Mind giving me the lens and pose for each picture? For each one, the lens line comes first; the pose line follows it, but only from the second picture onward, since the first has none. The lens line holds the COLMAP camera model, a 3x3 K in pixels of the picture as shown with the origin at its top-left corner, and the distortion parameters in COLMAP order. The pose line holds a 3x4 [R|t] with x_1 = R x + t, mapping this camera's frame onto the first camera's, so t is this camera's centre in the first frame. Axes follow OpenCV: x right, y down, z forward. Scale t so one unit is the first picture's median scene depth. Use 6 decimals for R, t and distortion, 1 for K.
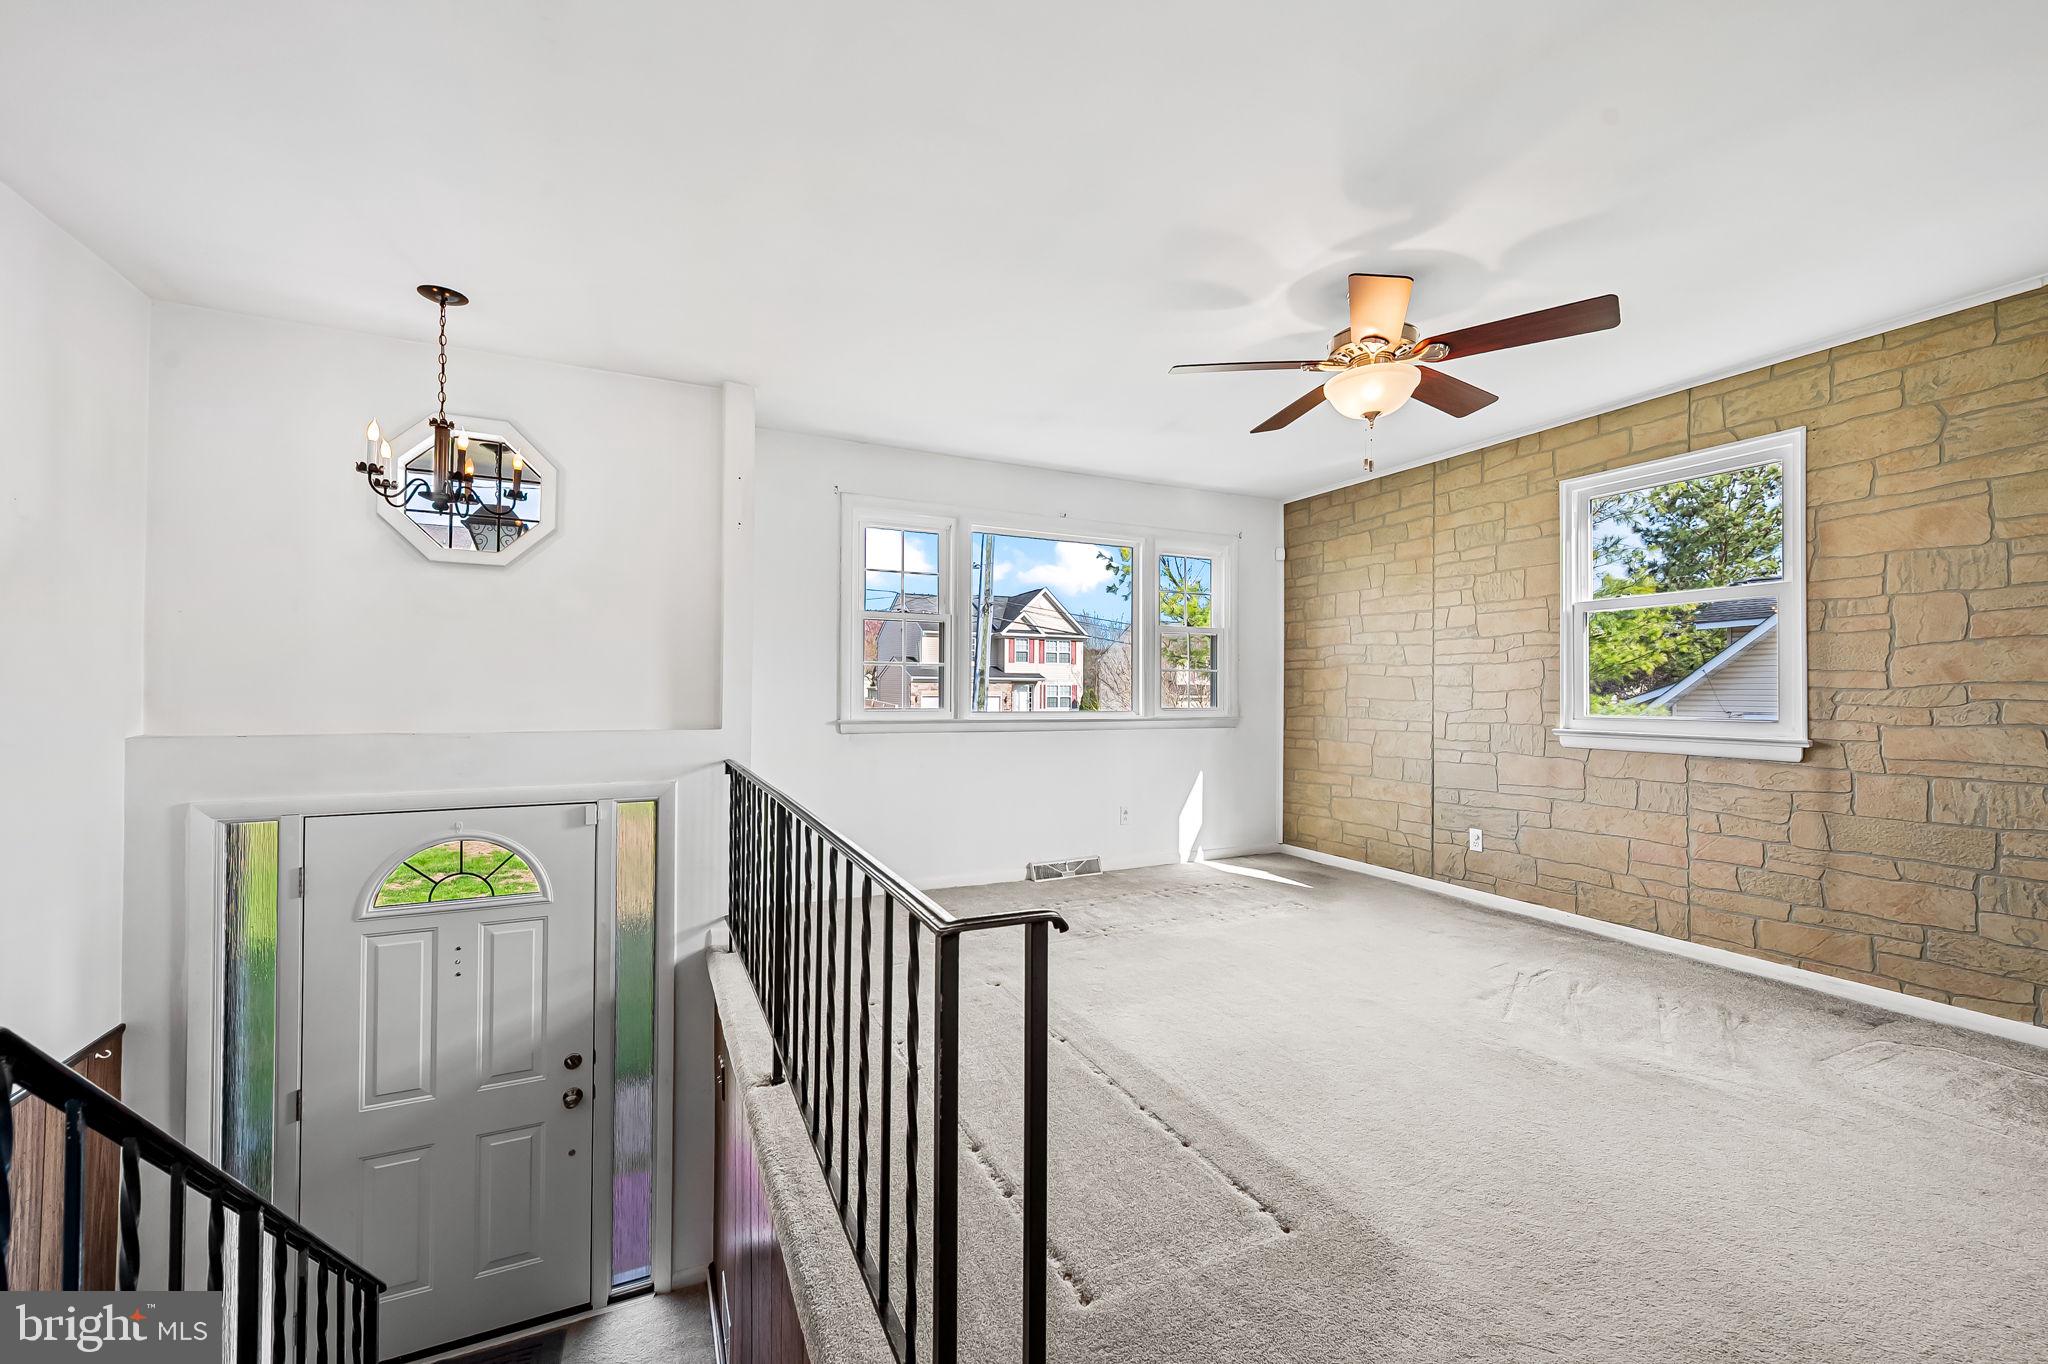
lens RADIAL K [[805.7, 0, 1024.0], [0, 805.7, 682.0], [0, 0, 1]] dist [0.001130, -0.000113]
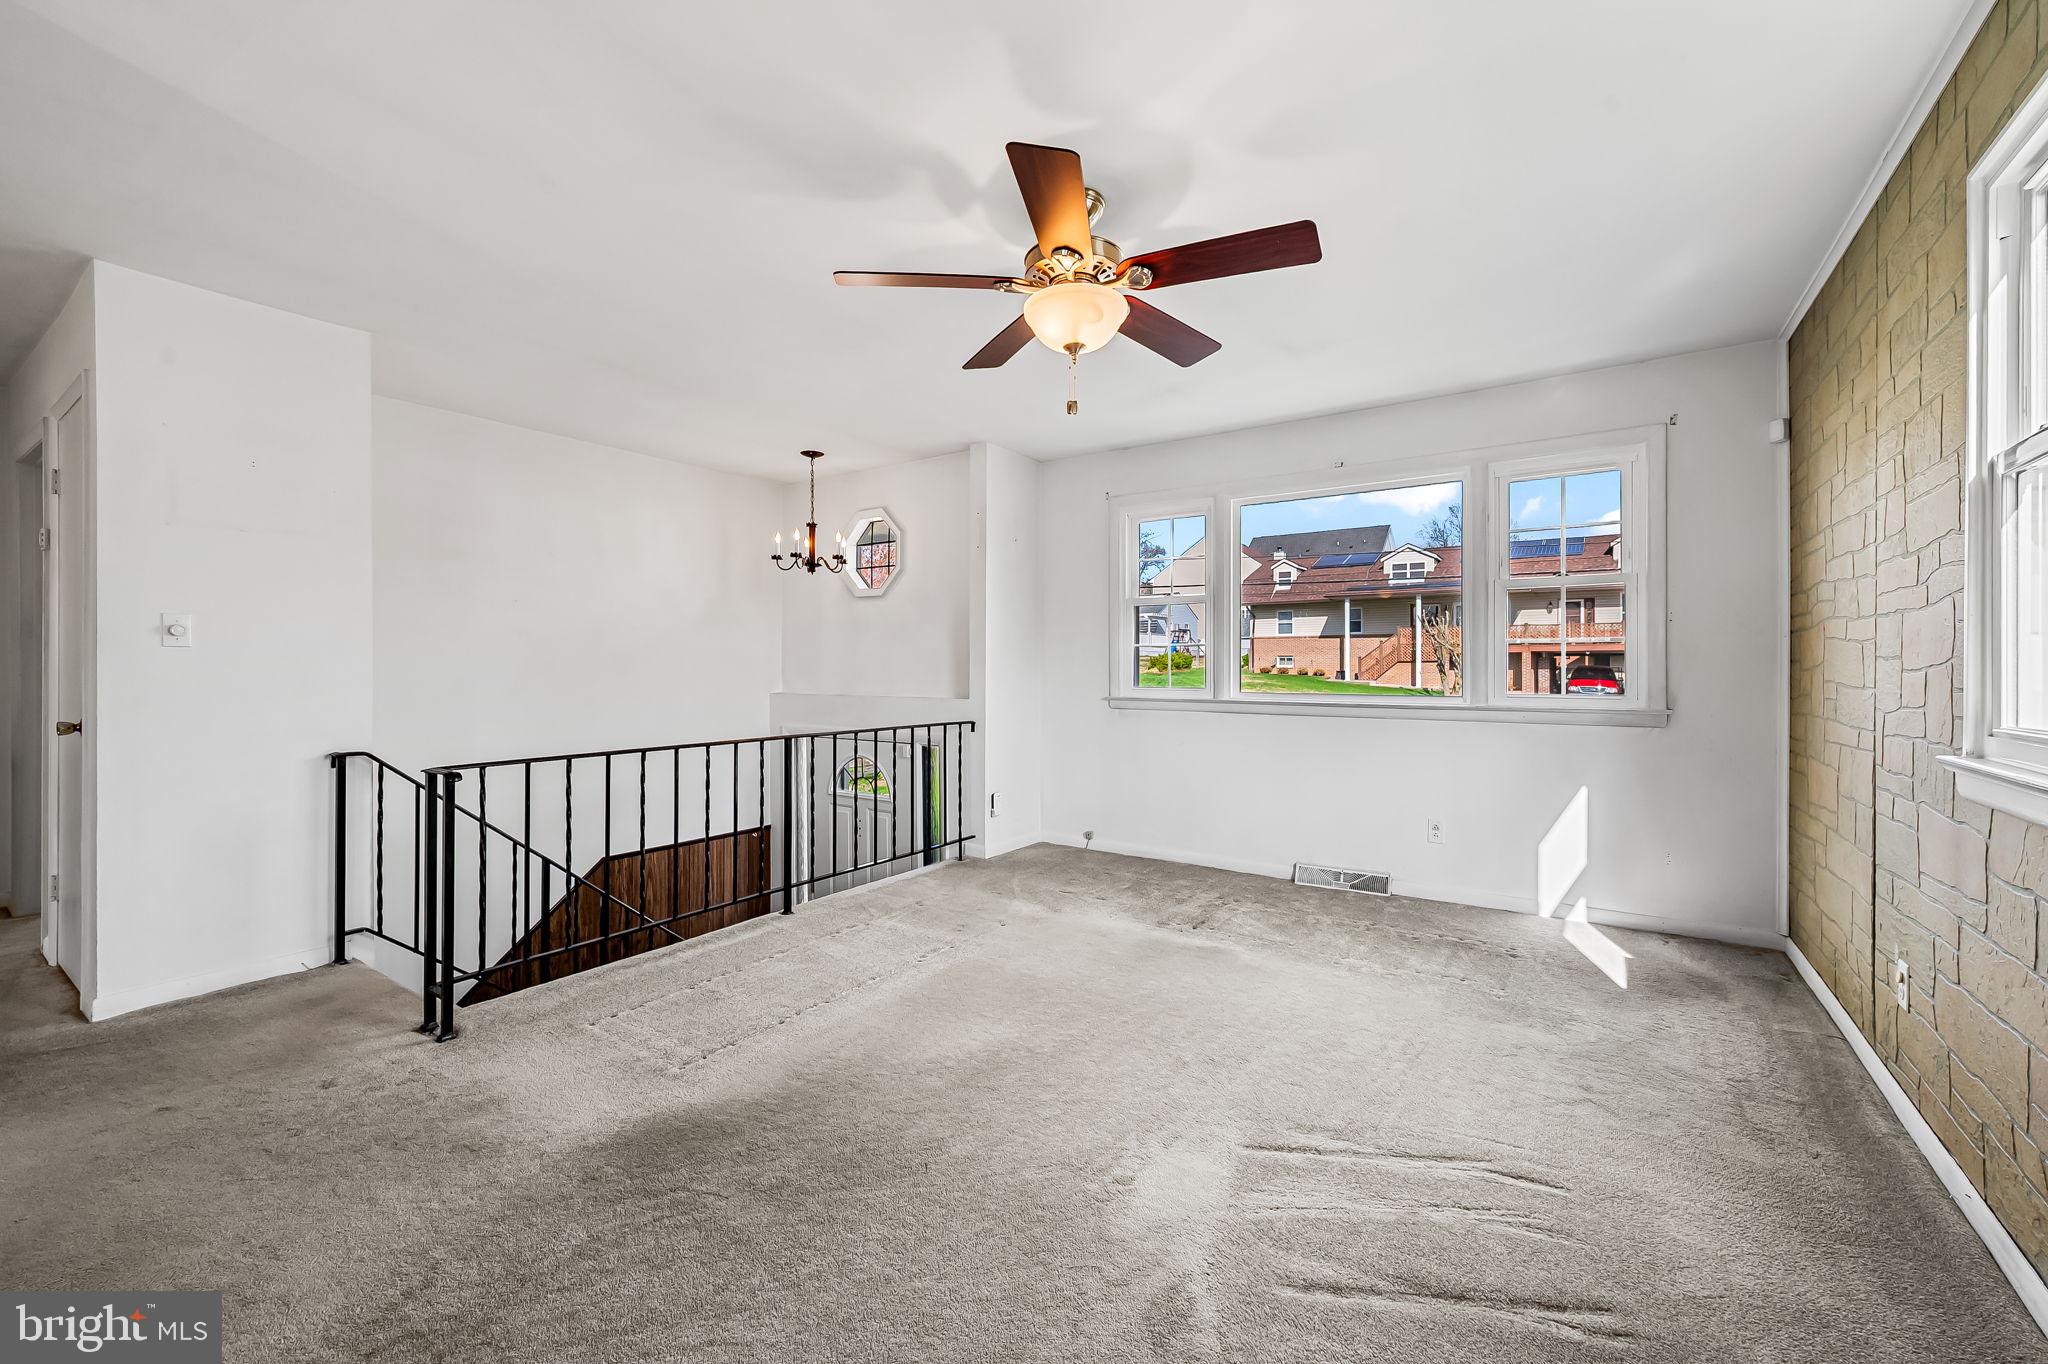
lens RADIAL K [[815.4, 0, 1035.3], [0, 815.4, 666.7], [0, 0, 1]] dist [0.000813, -0.000033]
pose [[0.507265, -0.006128, -0.861768, 0.945257], [0.010928, 0.999940, -0.000679, 0.006382], [0.861721, -0.009073, 0.507302, 0.425813]]
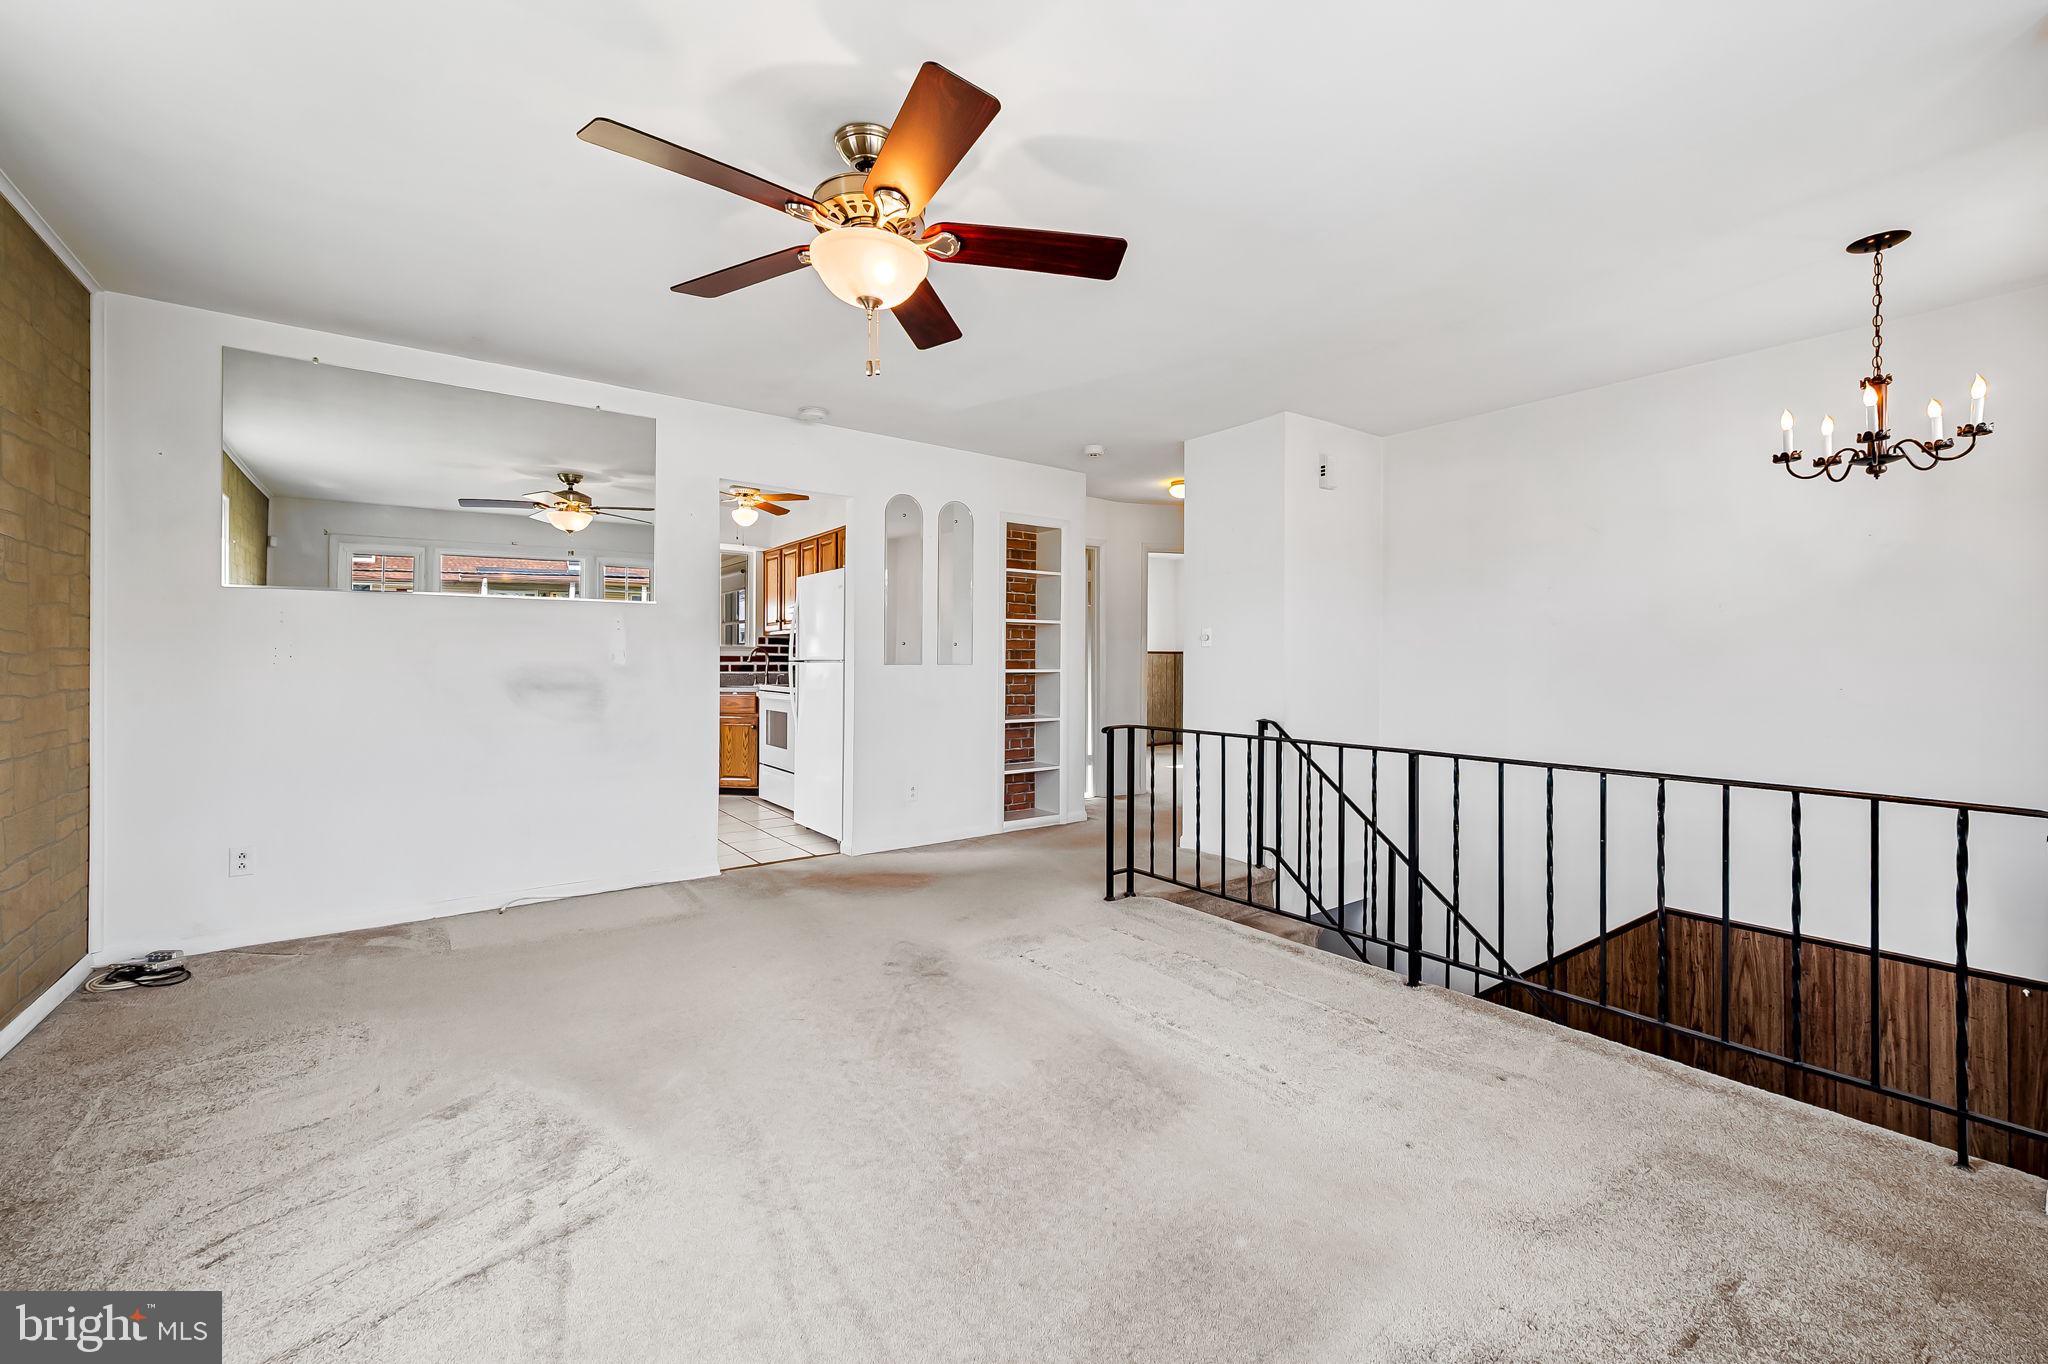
lens RADIAL K [[821.3, 0, 1038.2], [0, 821.3, 661.6], [0, 0, 1]] dist [0.000583, 0.000053]
pose [[-0.978907, -0.009046, -0.204105, 0.351269], [-0.006818, 0.999909, -0.011617, 0.018537], [0.204191, -0.009980, -0.978880, 1.470752]]
